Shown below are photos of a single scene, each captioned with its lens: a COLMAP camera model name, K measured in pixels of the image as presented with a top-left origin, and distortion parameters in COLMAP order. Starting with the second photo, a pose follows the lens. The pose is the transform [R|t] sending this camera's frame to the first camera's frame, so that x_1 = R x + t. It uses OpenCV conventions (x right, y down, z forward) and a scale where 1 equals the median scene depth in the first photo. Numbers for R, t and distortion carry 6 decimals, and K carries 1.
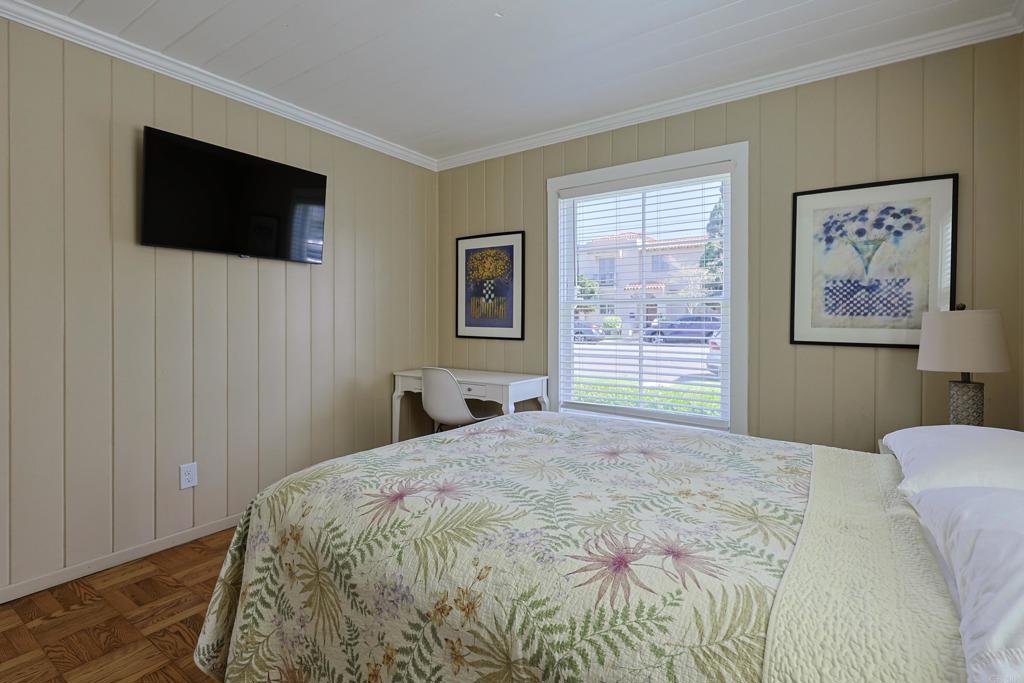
lens RADIAL K [[488.4, 0, 513.5], [0, 488.4, 333.6], [0, 0, 1]] dist [0.003746, 0.000210]
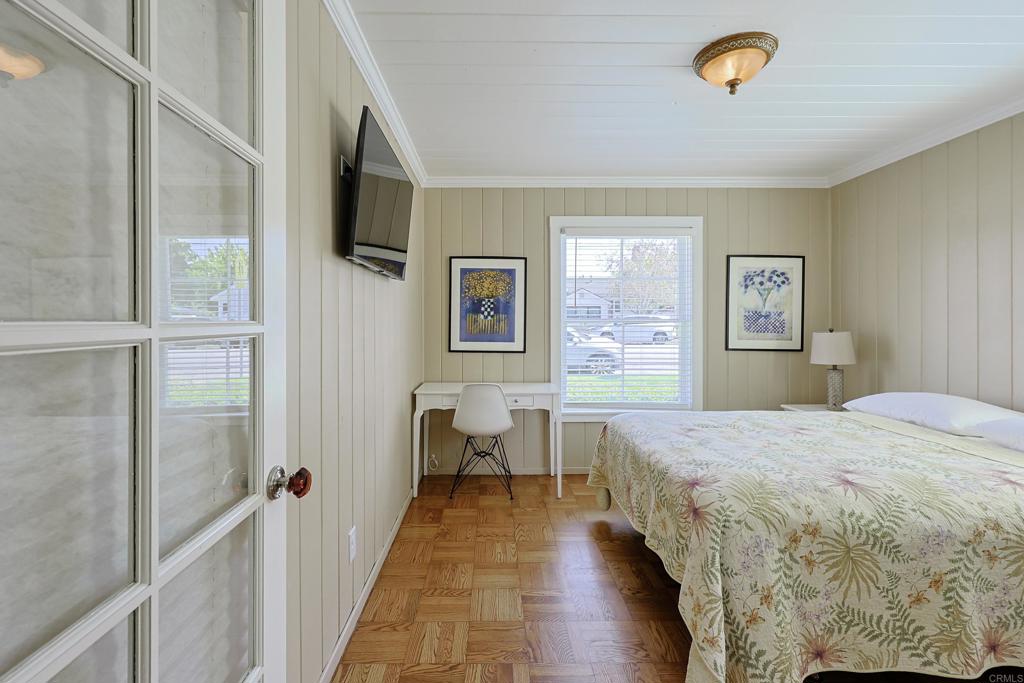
lens RADIAL K [[435.7, 0, 509.5], [0, 435.7, 334.9], [0, 0, 1]] dist [-0.001058, 0.000406]
pose [[0.816570, -0.017131, 0.576993, -0.836080], [0.015447, 0.999850, 0.007825, -0.052114], [-0.577040, 0.002523, 0.816712, 0.263495]]
